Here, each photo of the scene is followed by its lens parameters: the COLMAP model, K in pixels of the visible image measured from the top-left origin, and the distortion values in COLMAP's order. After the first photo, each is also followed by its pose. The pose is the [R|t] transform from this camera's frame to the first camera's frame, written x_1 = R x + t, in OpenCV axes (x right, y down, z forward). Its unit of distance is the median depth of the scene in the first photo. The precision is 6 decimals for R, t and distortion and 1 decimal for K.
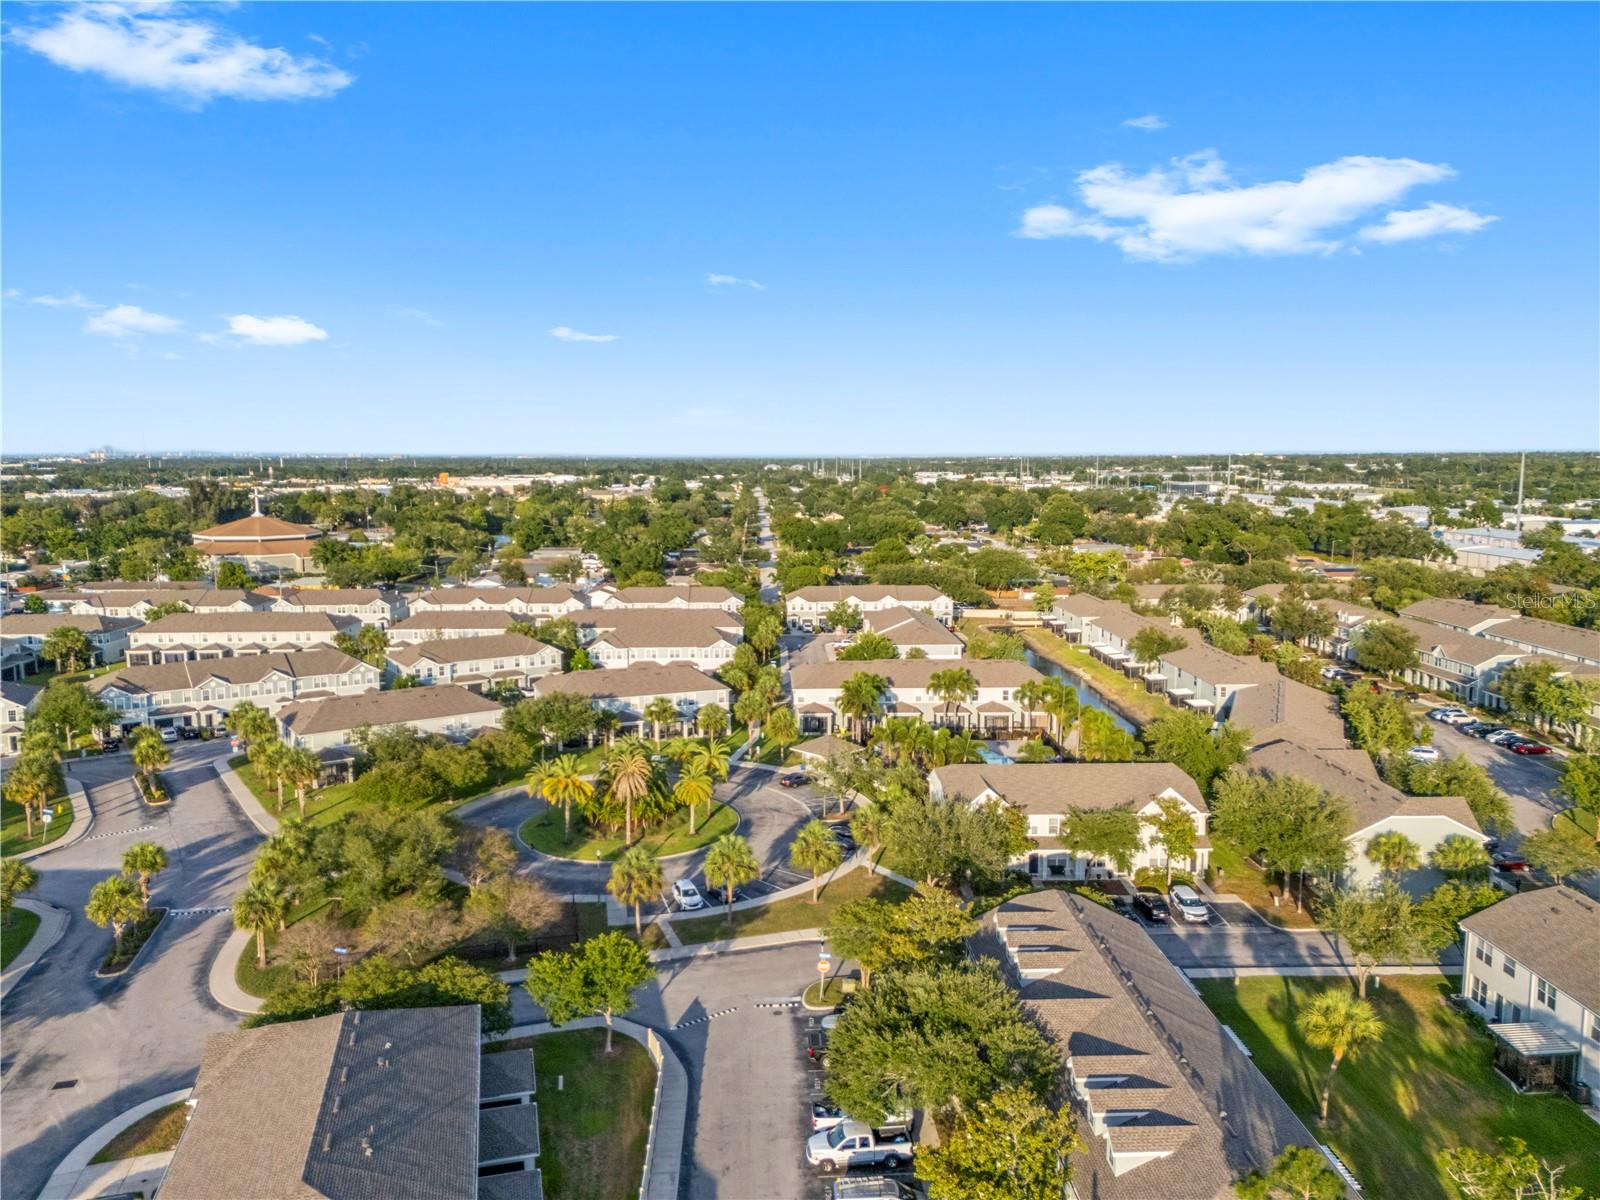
lens RADIAL K [[1163.8, 0, 795.4], [0, 1163.8, 608.7], [0, 0, 1]] dist [0.093936, -0.101945]
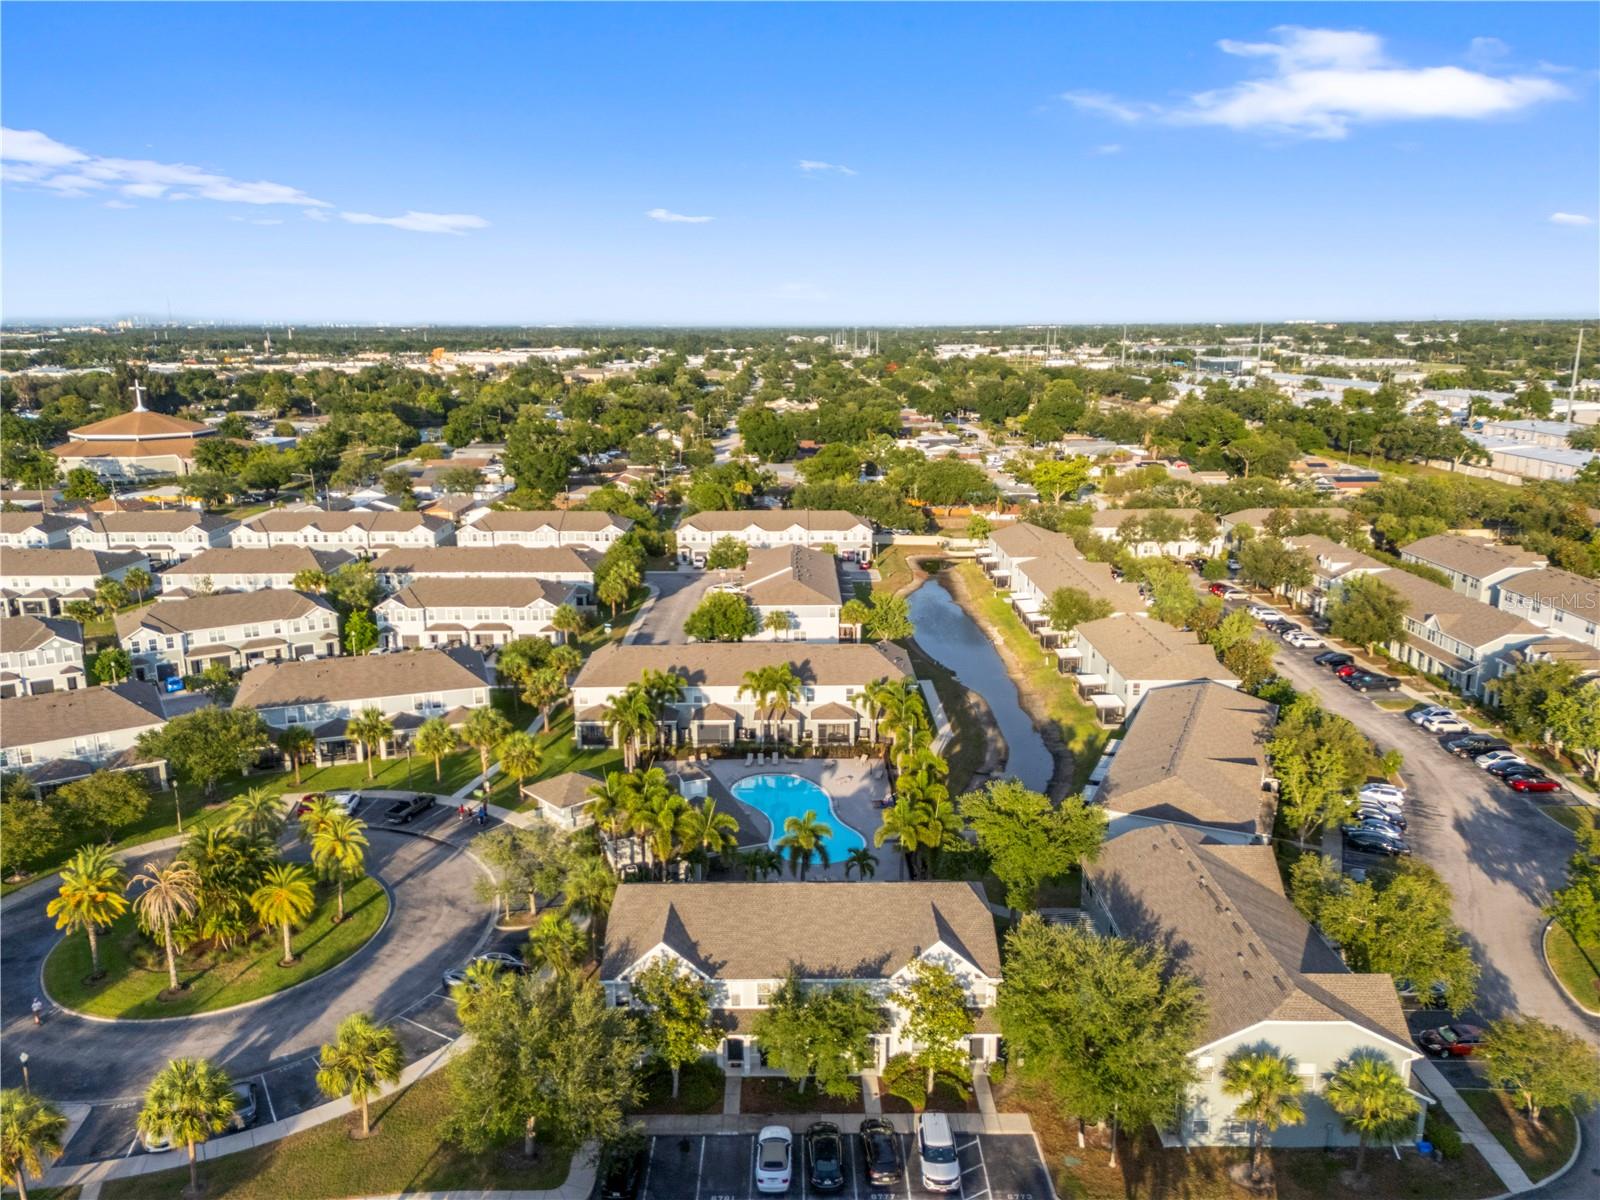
lens RADIAL K [[1163.8, 0, 795.4], [0, 1163.8, 608.7], [0, 0, 1]] dist [0.093936, -0.101945]
pose [[0.999550, 0.005942, -0.029396, 0.109849], [-0.002735, 0.994153, 0.107944, -0.043287], [0.029865, -0.107815, 0.993722, 0.159321]]
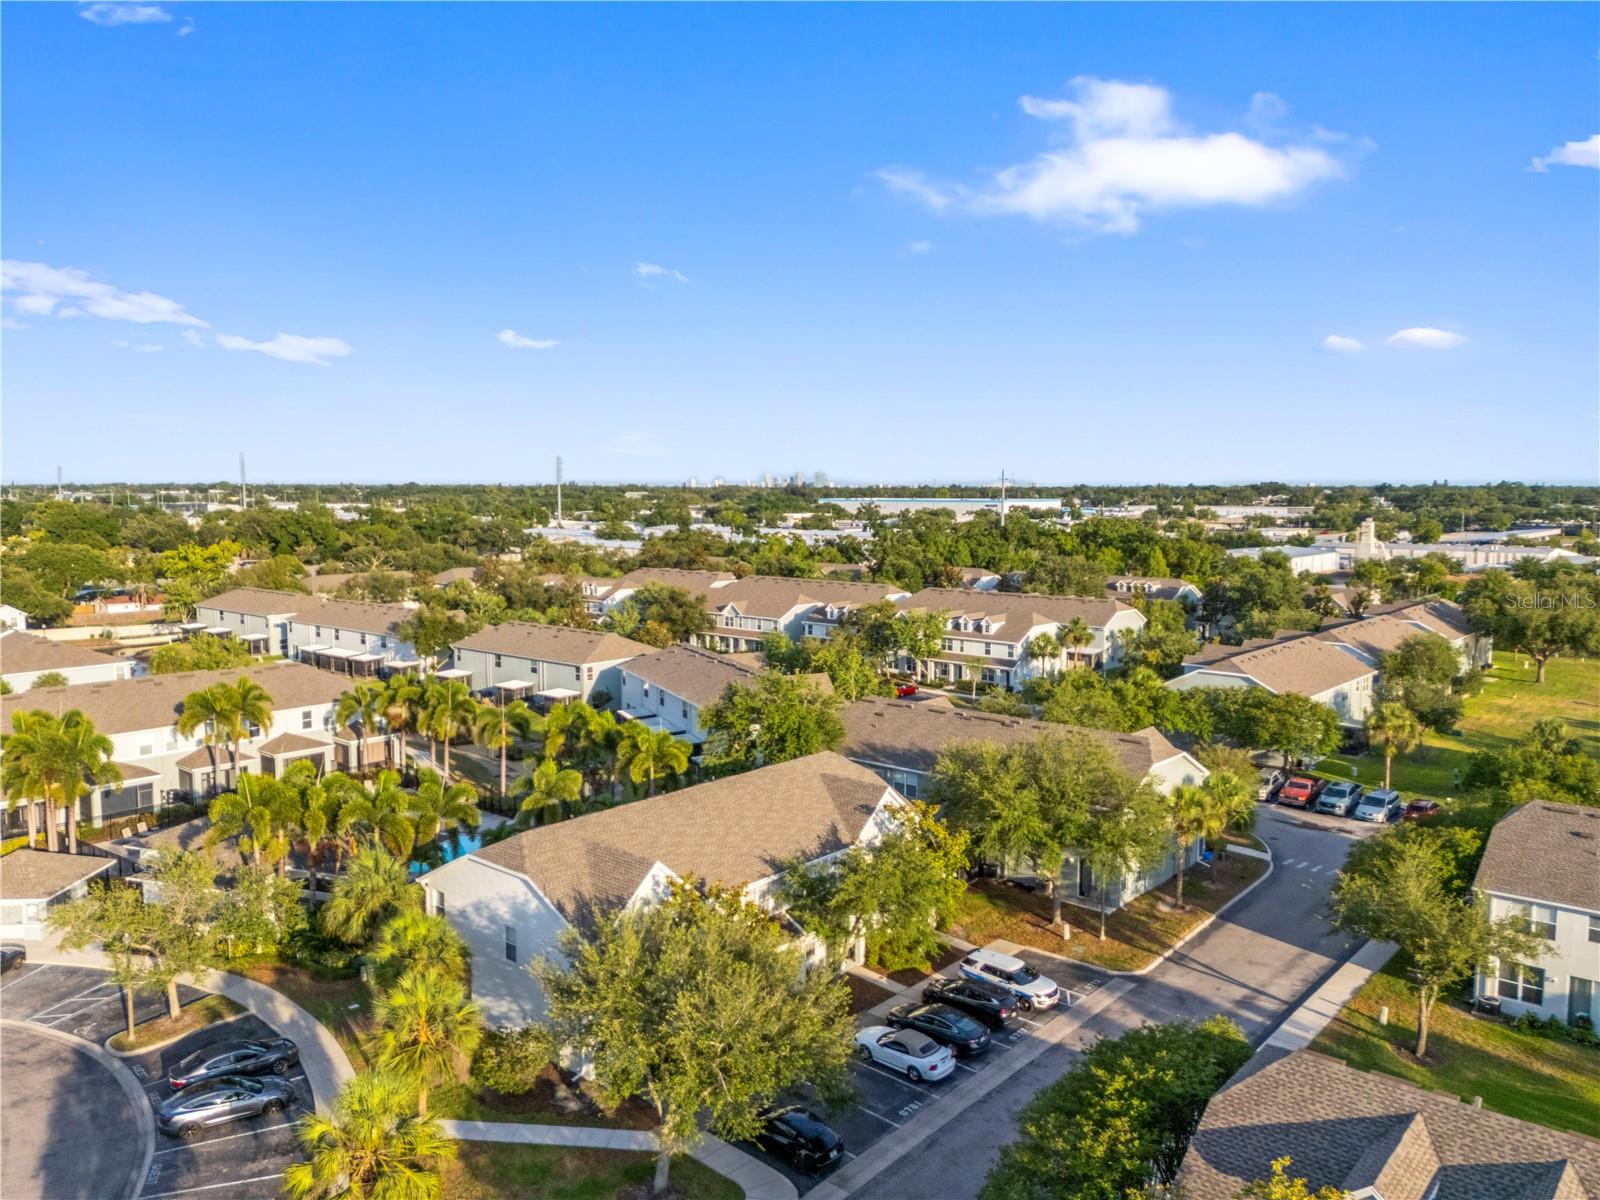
lens RADIAL K [[1171.3, 0, 800.5], [0, 1171.3, 610.9], [0, 0, 1]] dist [0.088812, -0.078919]
pose [[0.677988, -0.072652, 0.731473, -0.055589], [0.092297, 0.995642, 0.013342, 0.022858], [-0.729255, 0.058467, 0.681739, 0.270043]]
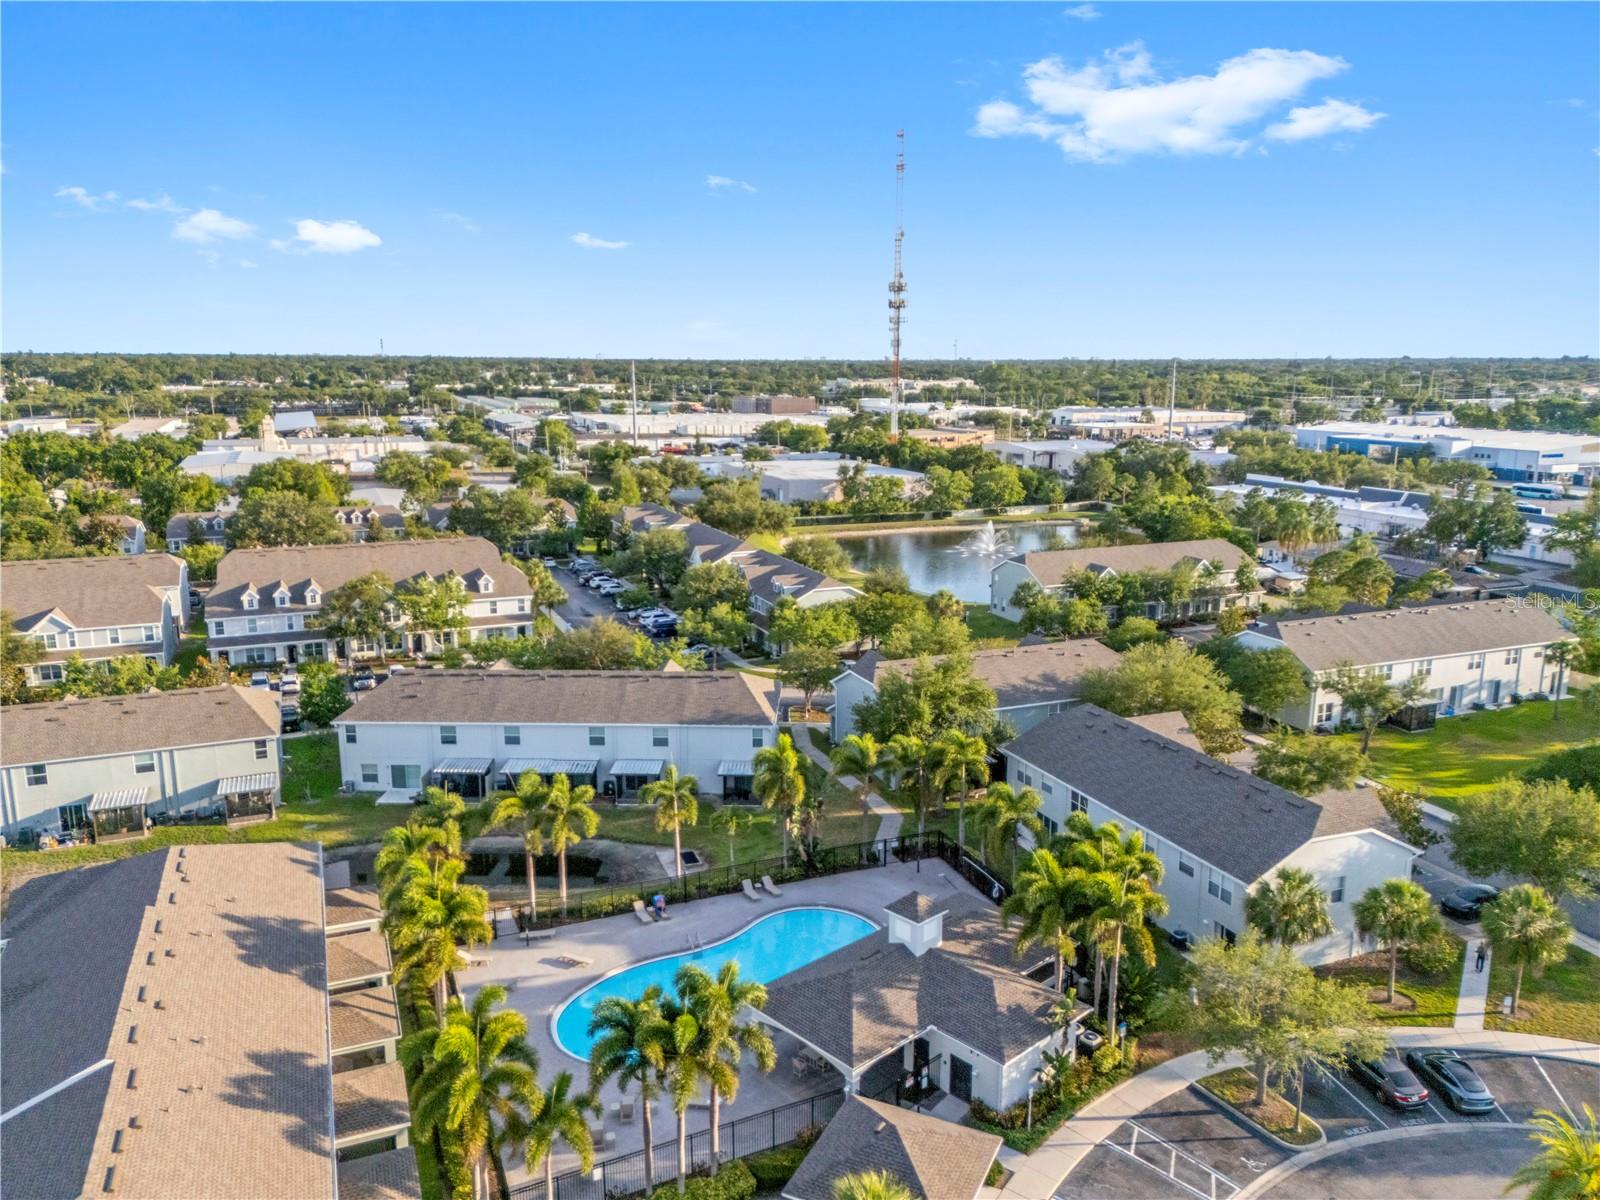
lens RADIAL K [[1163.8, 0, 795.4], [0, 1163.8, 608.7], [0, 0, 1]] dist [0.093936, -0.101945]
pose [[-0.349534, -0.196316, 0.916125, -0.130000], [0.122492, 0.959834, 0.252417, -0.062940], [-0.928882, 0.200446, -0.311448, 0.631526]]
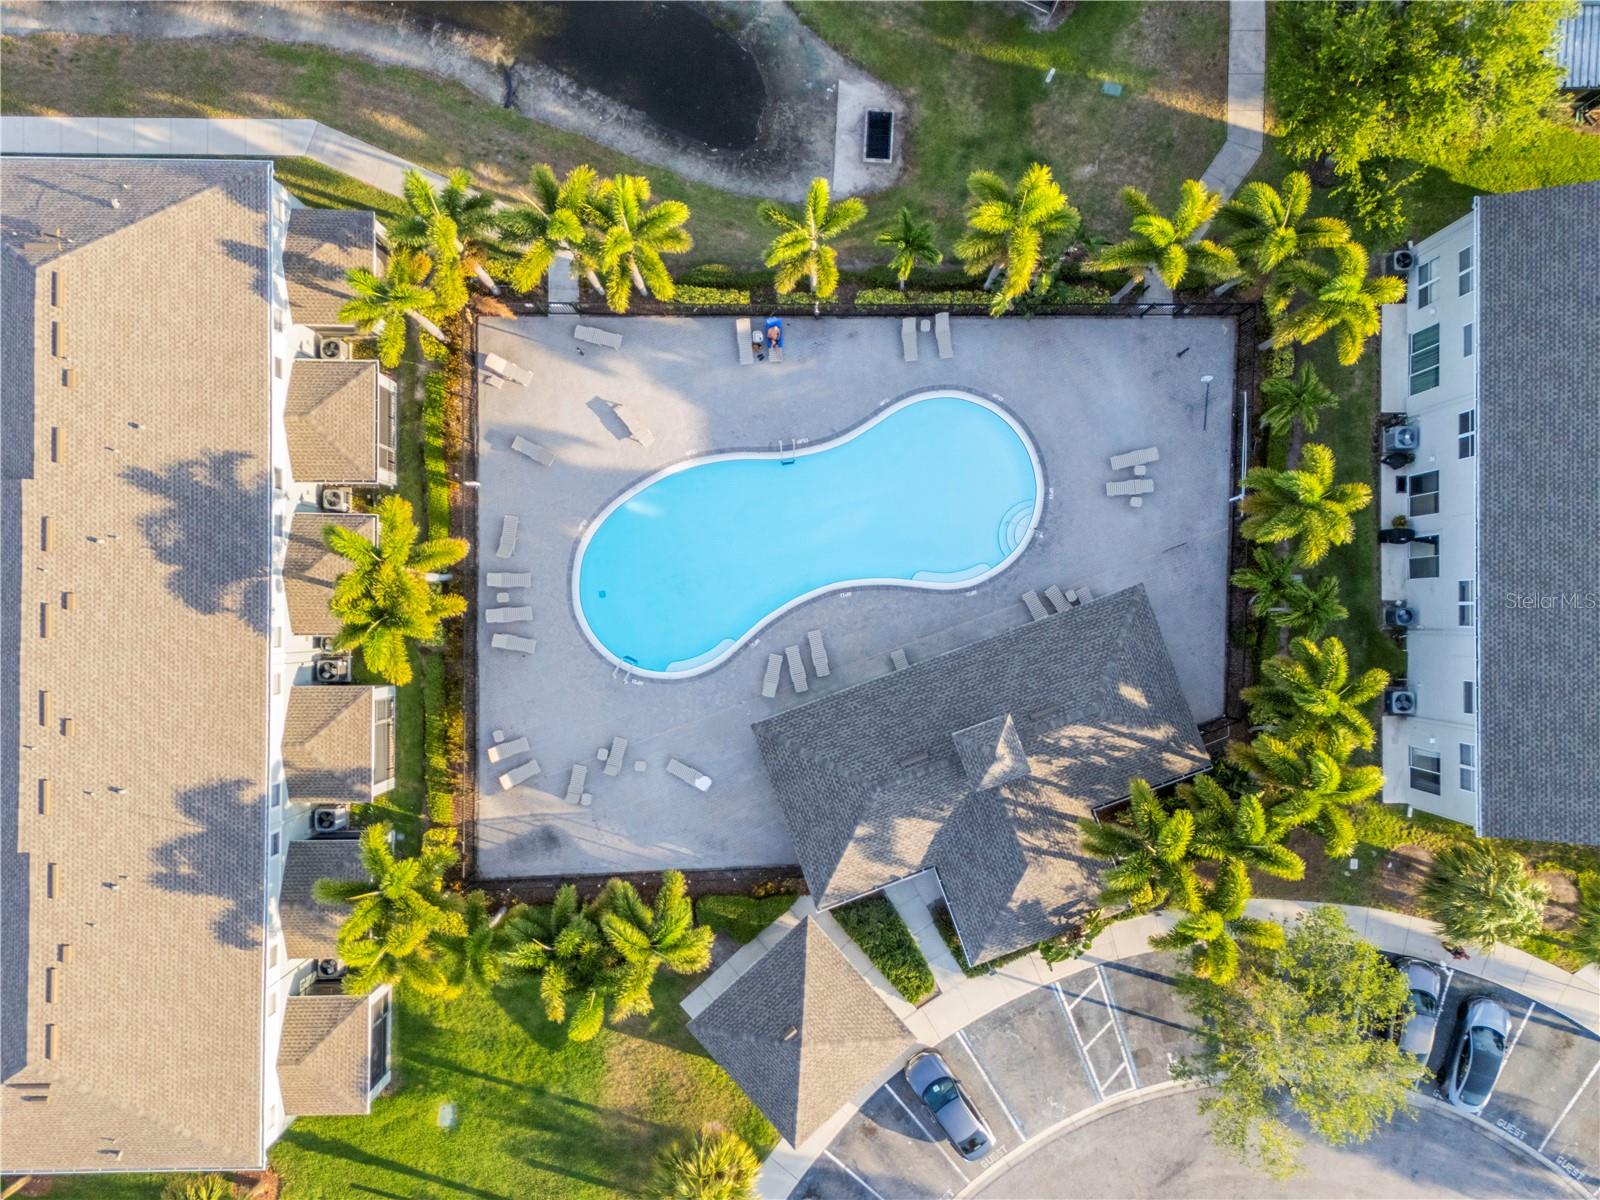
lens RADIAL K [[1171.3, 0, 800.5], [0, 1171.3, 610.9], [0, 0, 1]] dist [0.088812, -0.078919]
pose [[0.037323, -0.999226, 0.012464, 0.083328], [0.125979, 0.017078, 0.991886, -0.123153], [-0.991331, -0.035450, 0.126519, 0.554864]]
